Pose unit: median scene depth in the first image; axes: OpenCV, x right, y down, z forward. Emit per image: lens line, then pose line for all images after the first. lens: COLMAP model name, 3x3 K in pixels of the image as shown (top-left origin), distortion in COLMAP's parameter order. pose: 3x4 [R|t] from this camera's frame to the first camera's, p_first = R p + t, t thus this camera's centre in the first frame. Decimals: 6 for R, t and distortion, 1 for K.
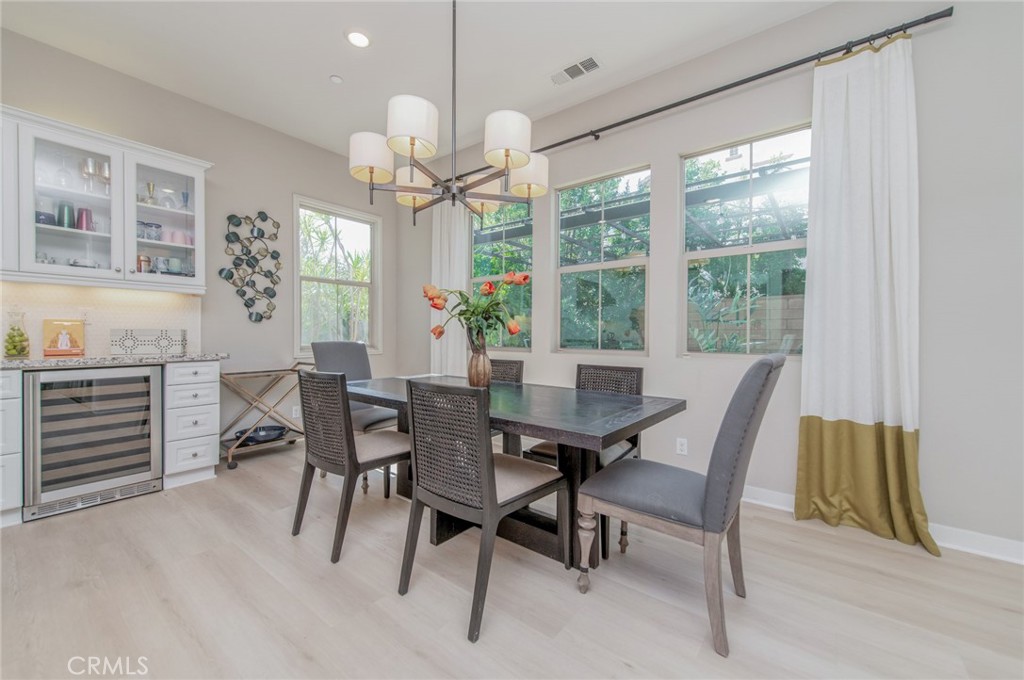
lens RADIAL K [[401.7, 0, 516.8], [0, 401.7, 336.7], [0, 0, 1]] dist [0.015196, -0.003952]
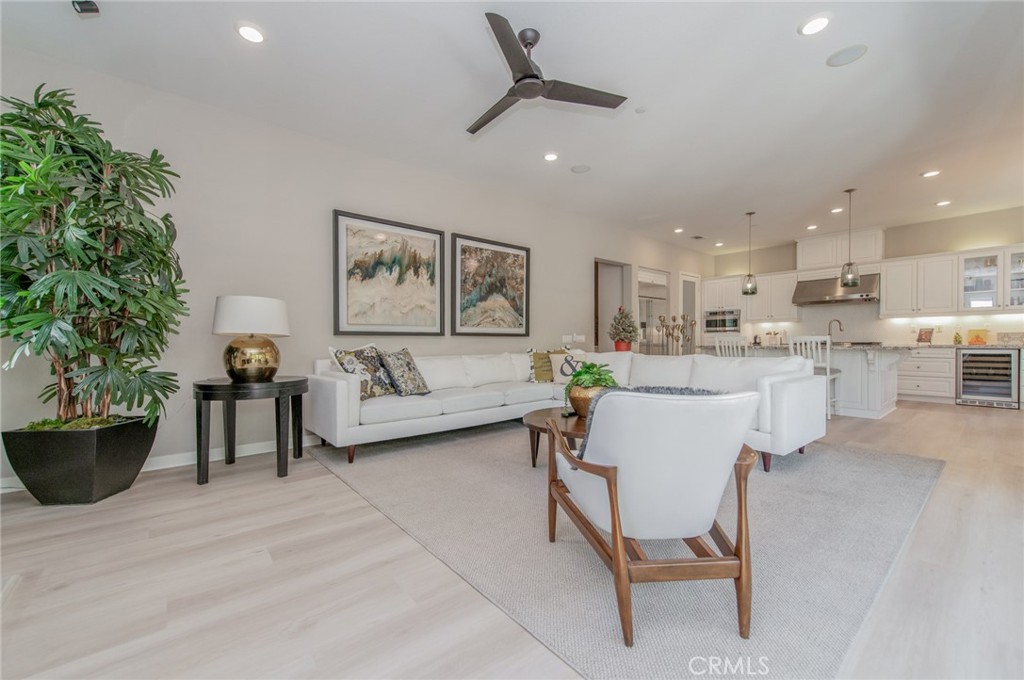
lens RADIAL K [[401.7, 0, 510.4], [0, 401.7, 347.3], [0, 0, 1]] dist [0.015196, -0.003952]
pose [[-0.221578, 0.009539, -0.975096, 1.619315], [-0.002595, 0.999943, 0.010372, 0.040579], [0.975139, 0.004829, -0.221540, -1.008562]]
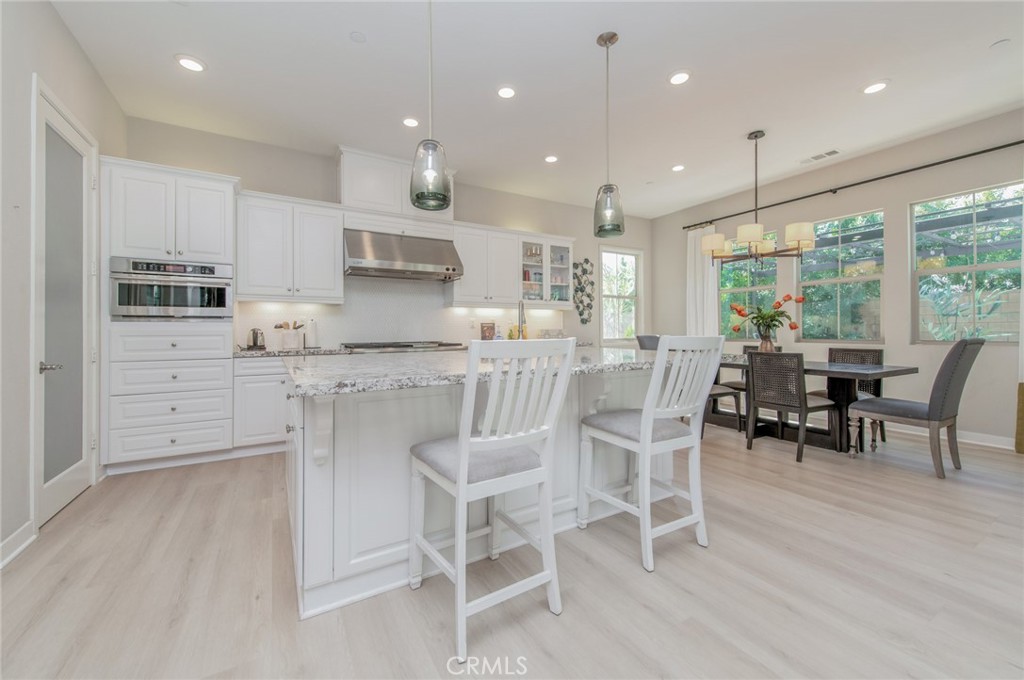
lens RADIAL K [[401.7, 0, 517.8], [0, 401.7, 331.3], [0, 0, 1]] dist [0.015196, -0.003952]
pose [[0.927996, -0.010475, -0.372443, -0.342719], [0.008971, 0.999943, -0.005770, 0.001180], [0.372483, 0.002013, 0.928037, -0.823118]]
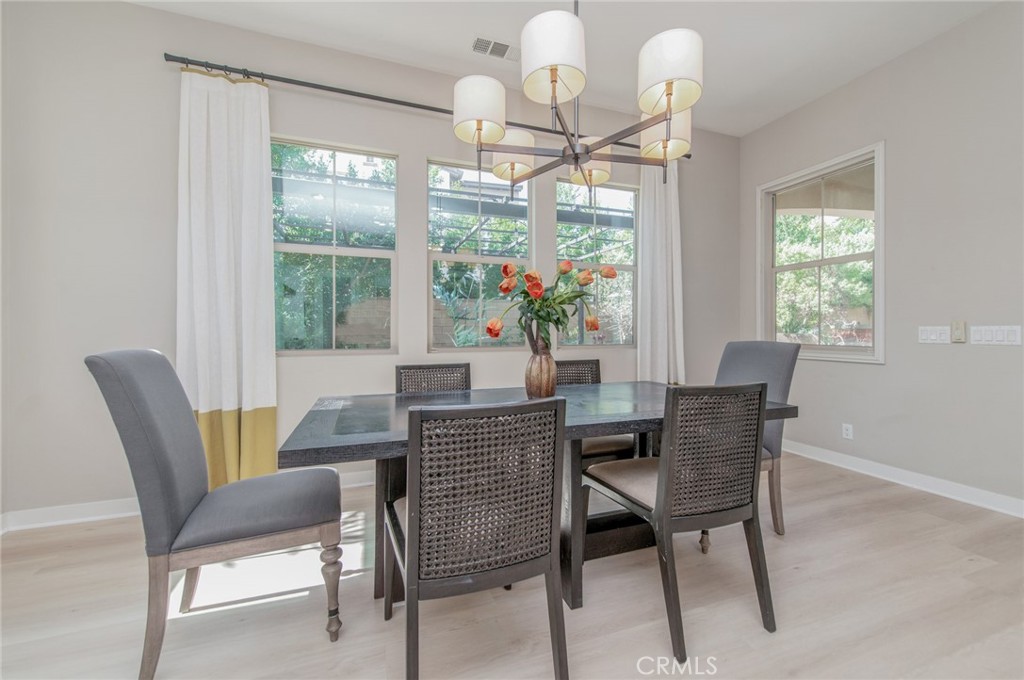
lens RADIAL K [[401.7, 0, 506.8], [0, 401.7, 331.3], [0, 0, 1]] dist [0.015196, -0.003952]
pose [[0.543675, -0.006146, 0.839273, -0.621348], [0.011653, 0.999932, -0.000226, -0.004906], [-0.839215, 0.009903, 0.543709, 0.473476]]
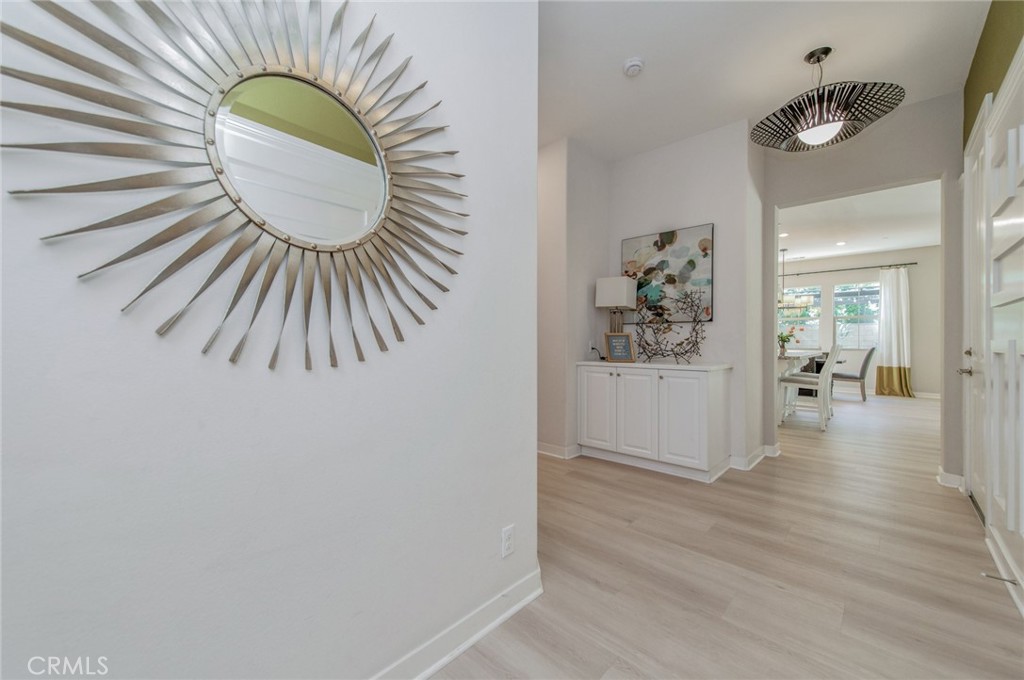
lens RADIAL K [[401.7, 0, 515.8], [0, 401.7, 338.1], [0, 0, 1]] dist [0.015196, -0.003952]
pose [[0.997236, -0.005869, -0.074063, -1.739949], [0.005594, 0.999977, -0.003918, -0.040390], [0.074085, 0.003493, 0.997246, -2.212957]]
